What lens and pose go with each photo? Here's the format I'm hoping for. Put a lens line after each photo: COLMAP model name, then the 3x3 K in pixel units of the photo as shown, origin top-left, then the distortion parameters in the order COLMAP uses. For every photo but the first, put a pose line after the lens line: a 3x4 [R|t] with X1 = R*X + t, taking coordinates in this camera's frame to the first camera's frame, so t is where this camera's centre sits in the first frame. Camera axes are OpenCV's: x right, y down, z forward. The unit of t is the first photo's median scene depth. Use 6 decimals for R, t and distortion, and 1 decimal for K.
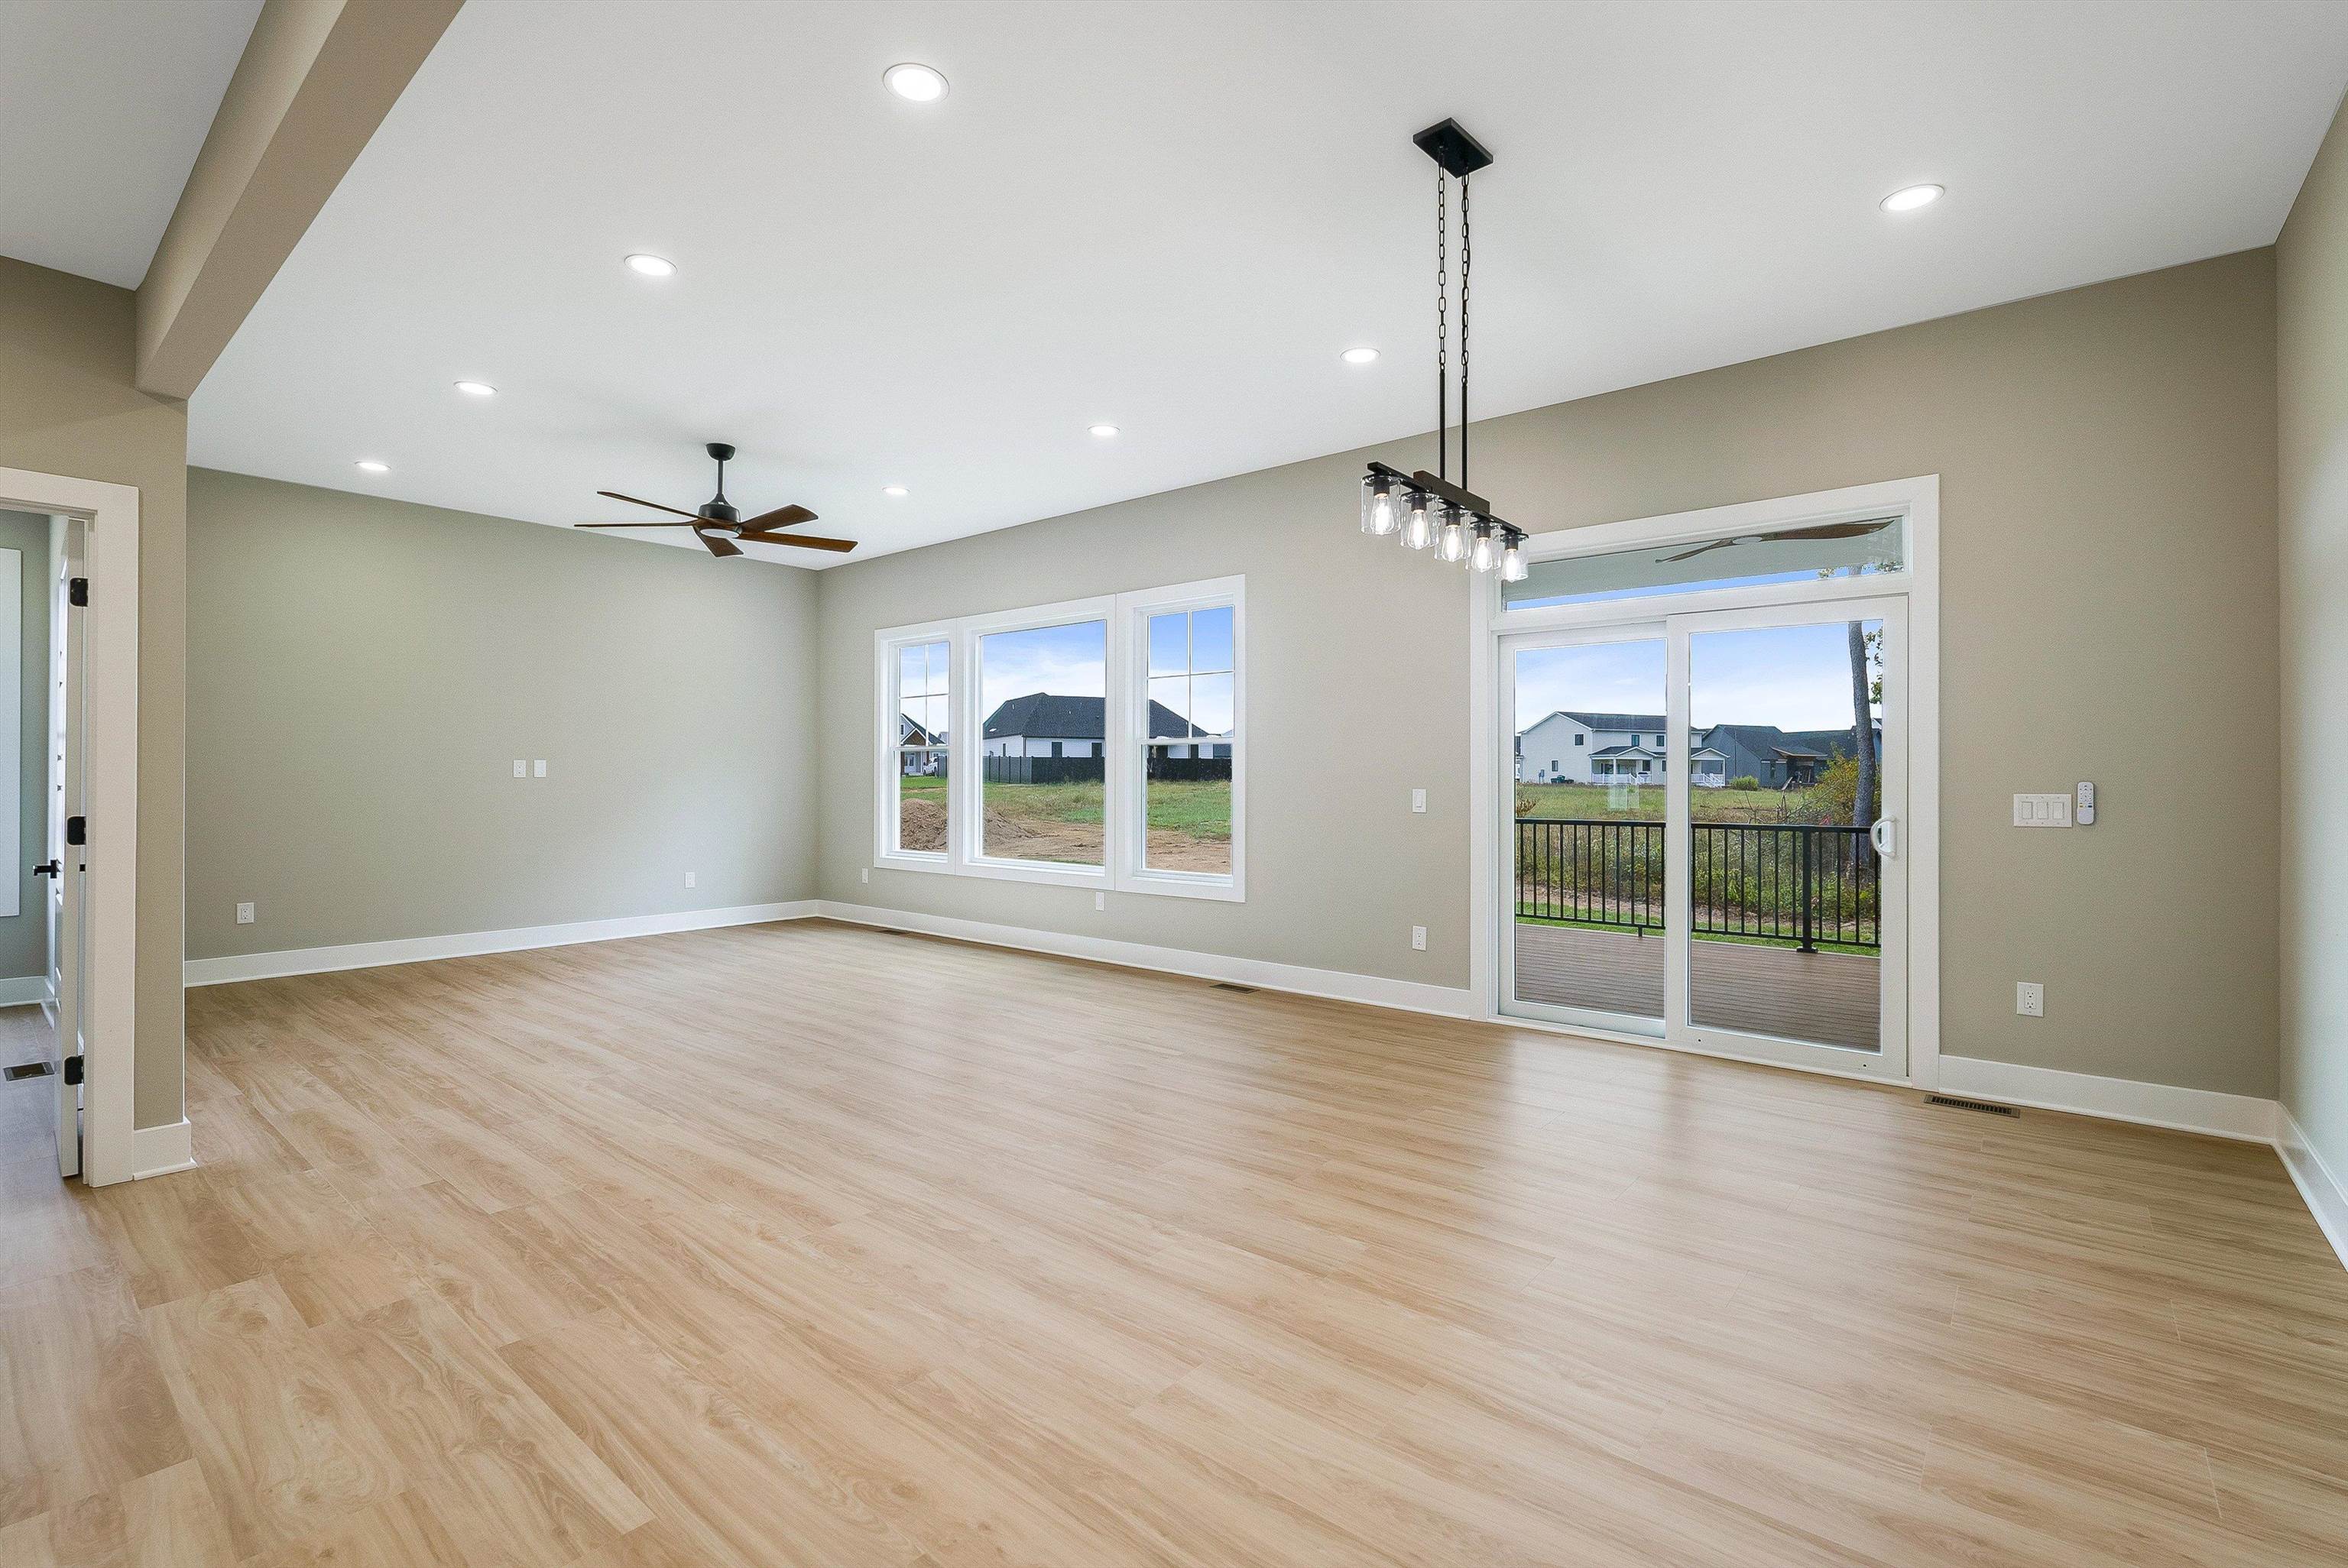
lens RADIAL K [[1041.2, 0, 1186.0], [0, 1041.2, 785.7], [0, 0, 1]] dist [-0.004990, -0.001834]
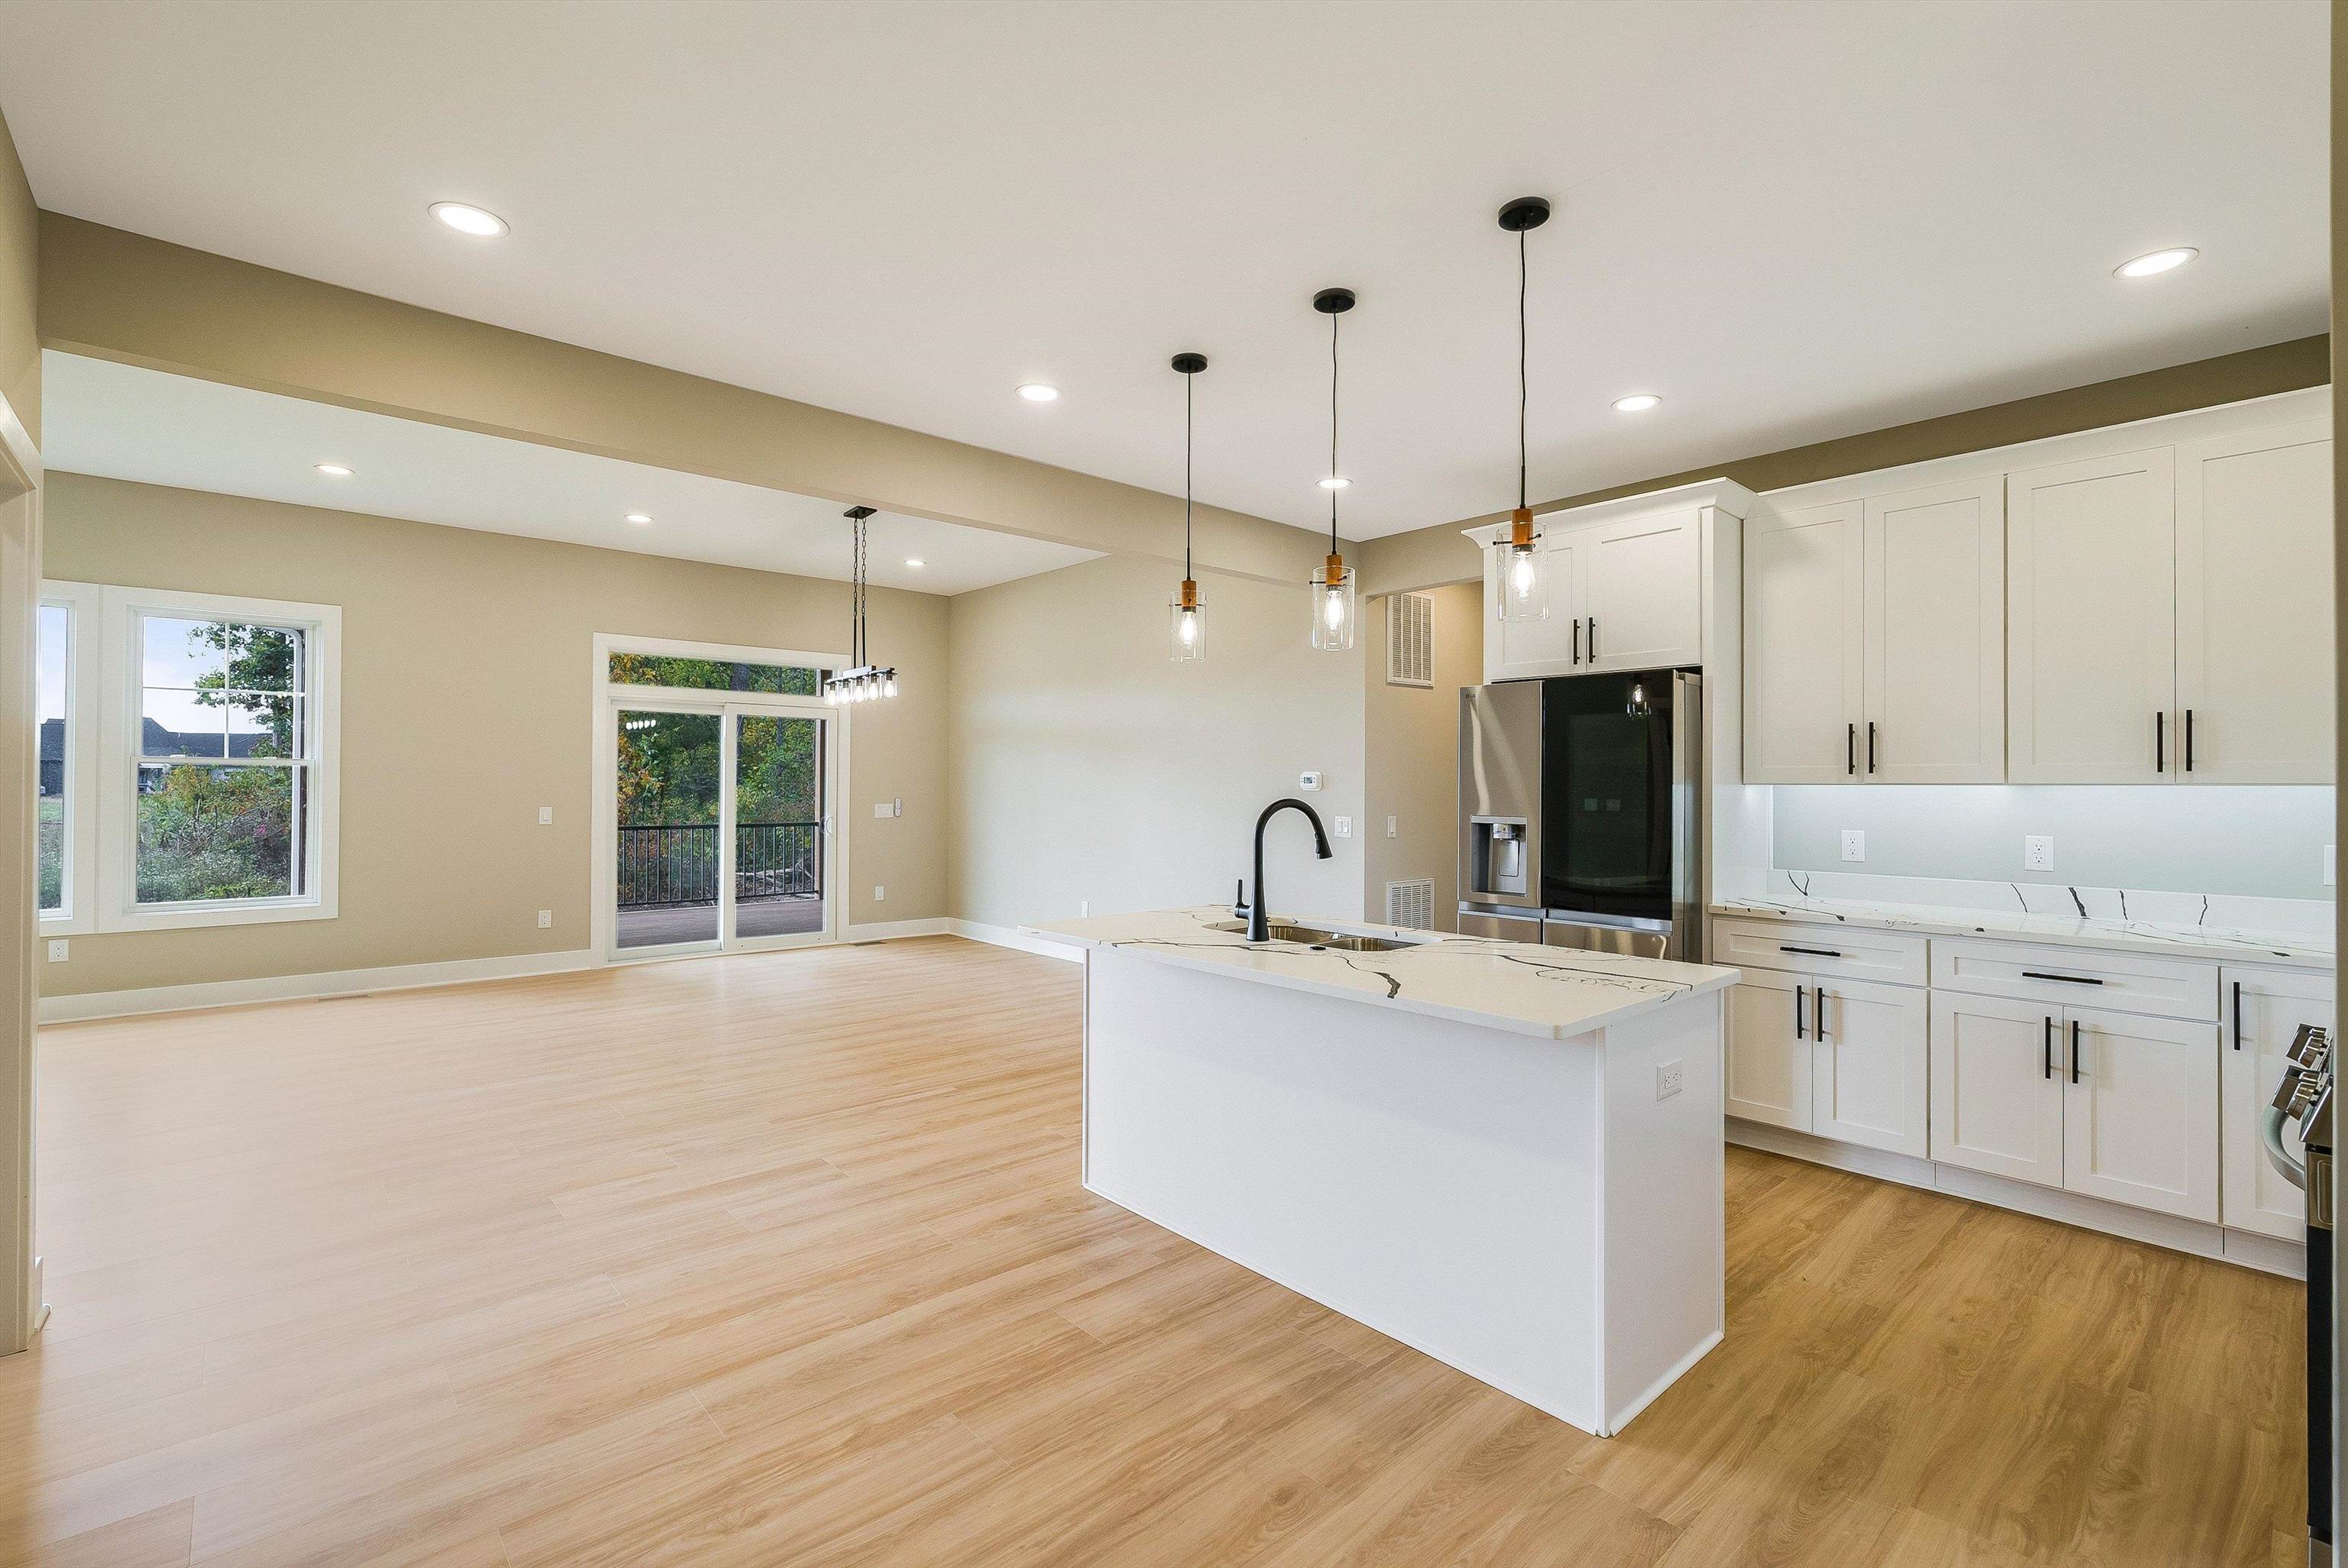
lens RADIAL K [[1041.2, 0, 1173.4], [0, 1041.2, 776.6], [0, 0, 1]] dist [-0.004990, -0.001834]
pose [[0.155121, 0.008249, 0.987861, -1.403404], [0.003557, 0.999954, -0.008909, -0.030692], [-0.987889, 0.004896, 0.155085, 0.006537]]
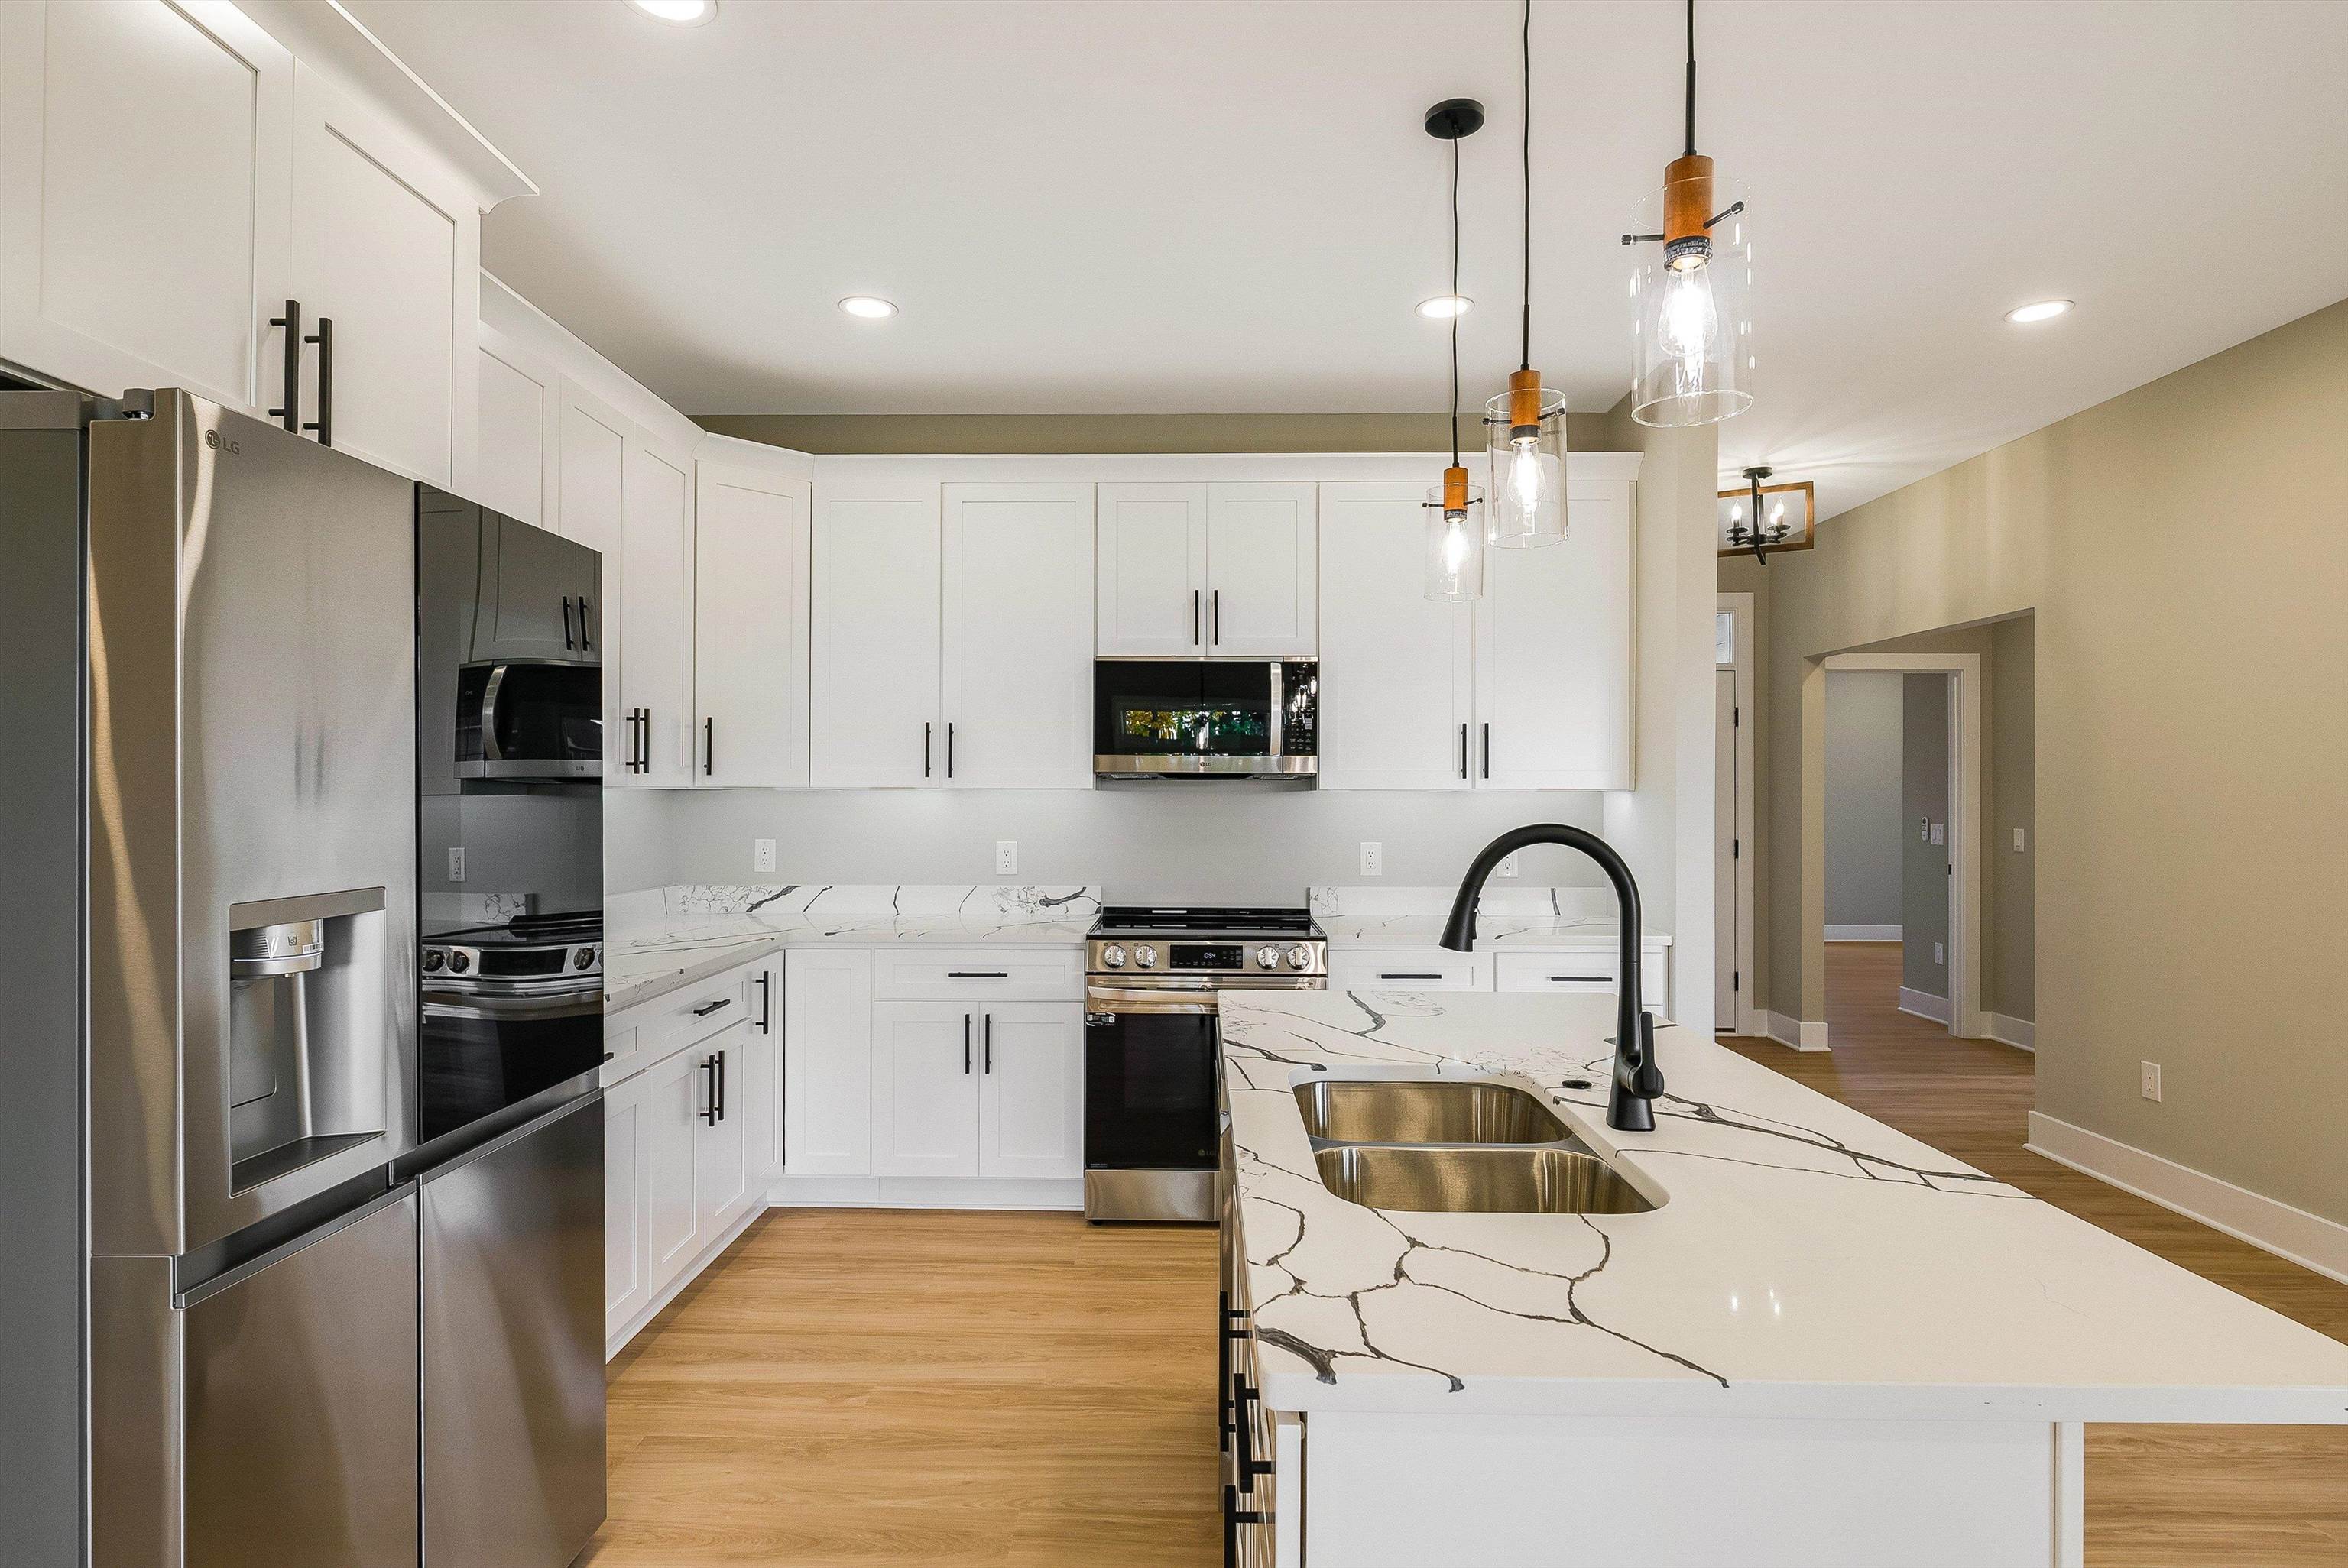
lens RADIAL K [[1210.5, 0, 1180.9], [0, 1210.5, 784.7], [0, 0, 1]] dist [-0.003726, 0.001013]
pose [[-0.779066, -0.008438, -0.626886, -0.188481], [-0.008911, 0.999957, -0.002386, -0.032655], [0.626879, 0.003727, -0.779108, 0.307279]]
